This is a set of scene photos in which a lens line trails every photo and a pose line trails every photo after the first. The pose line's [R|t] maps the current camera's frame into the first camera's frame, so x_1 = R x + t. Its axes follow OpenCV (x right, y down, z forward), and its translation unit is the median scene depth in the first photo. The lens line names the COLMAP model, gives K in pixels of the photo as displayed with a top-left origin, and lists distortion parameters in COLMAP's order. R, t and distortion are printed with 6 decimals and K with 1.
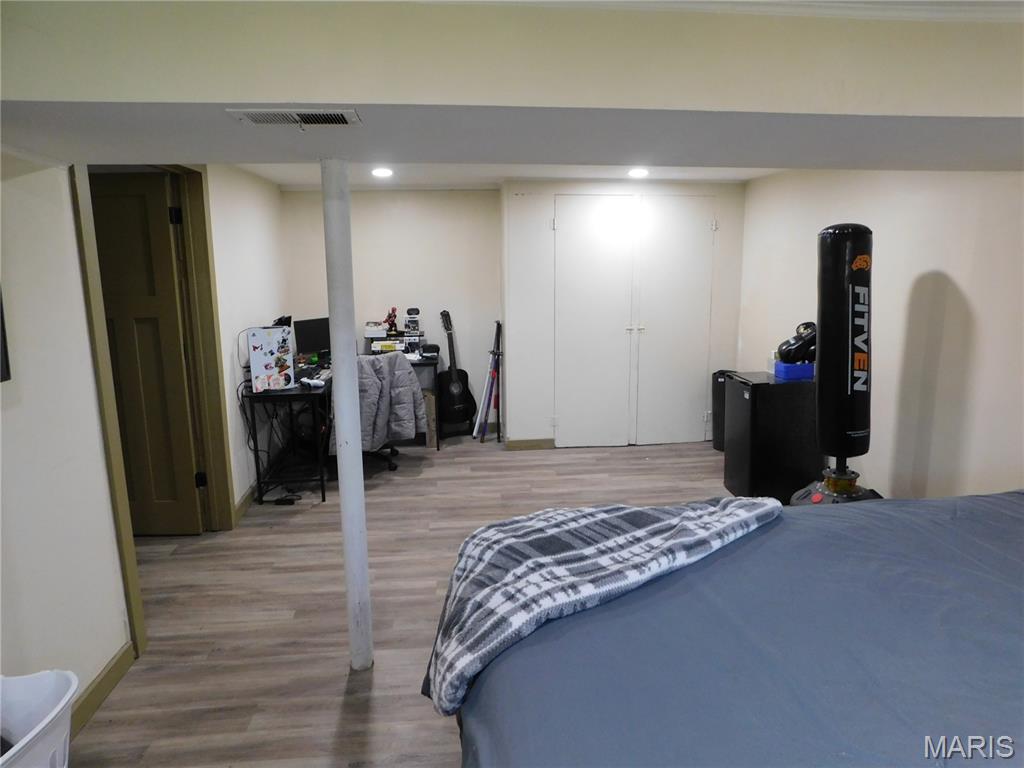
lens RADIAL K [[685.8, 0, 512.7], [0, 685.8, 384.6], [0, 0, 1]] dist [-0.053988, 0.016675]
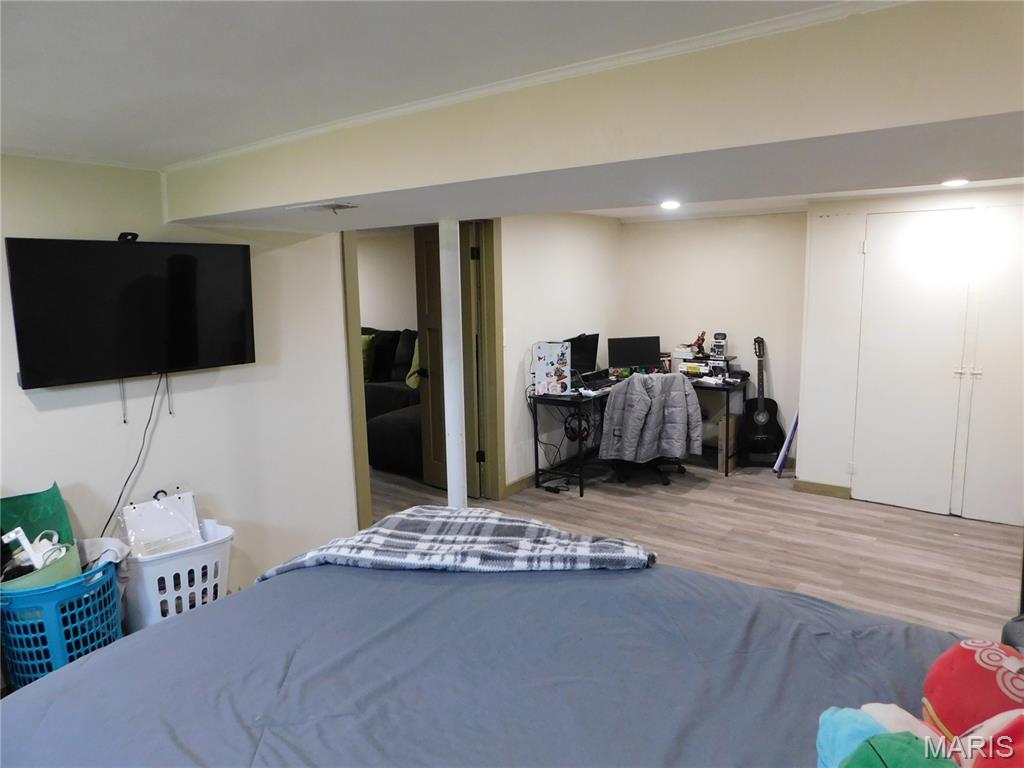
lens RADIAL K [[685.8, 0, 512.5], [0, 685.8, 380.8], [0, 0, 1]] dist [-0.053988, 0.016675]
pose [[0.723351, 0.098690, -0.683391, 0.375343], [-0.116307, 0.993006, 0.020294, -0.029332], [0.680614, 0.064804, 0.729770, 0.064739]]
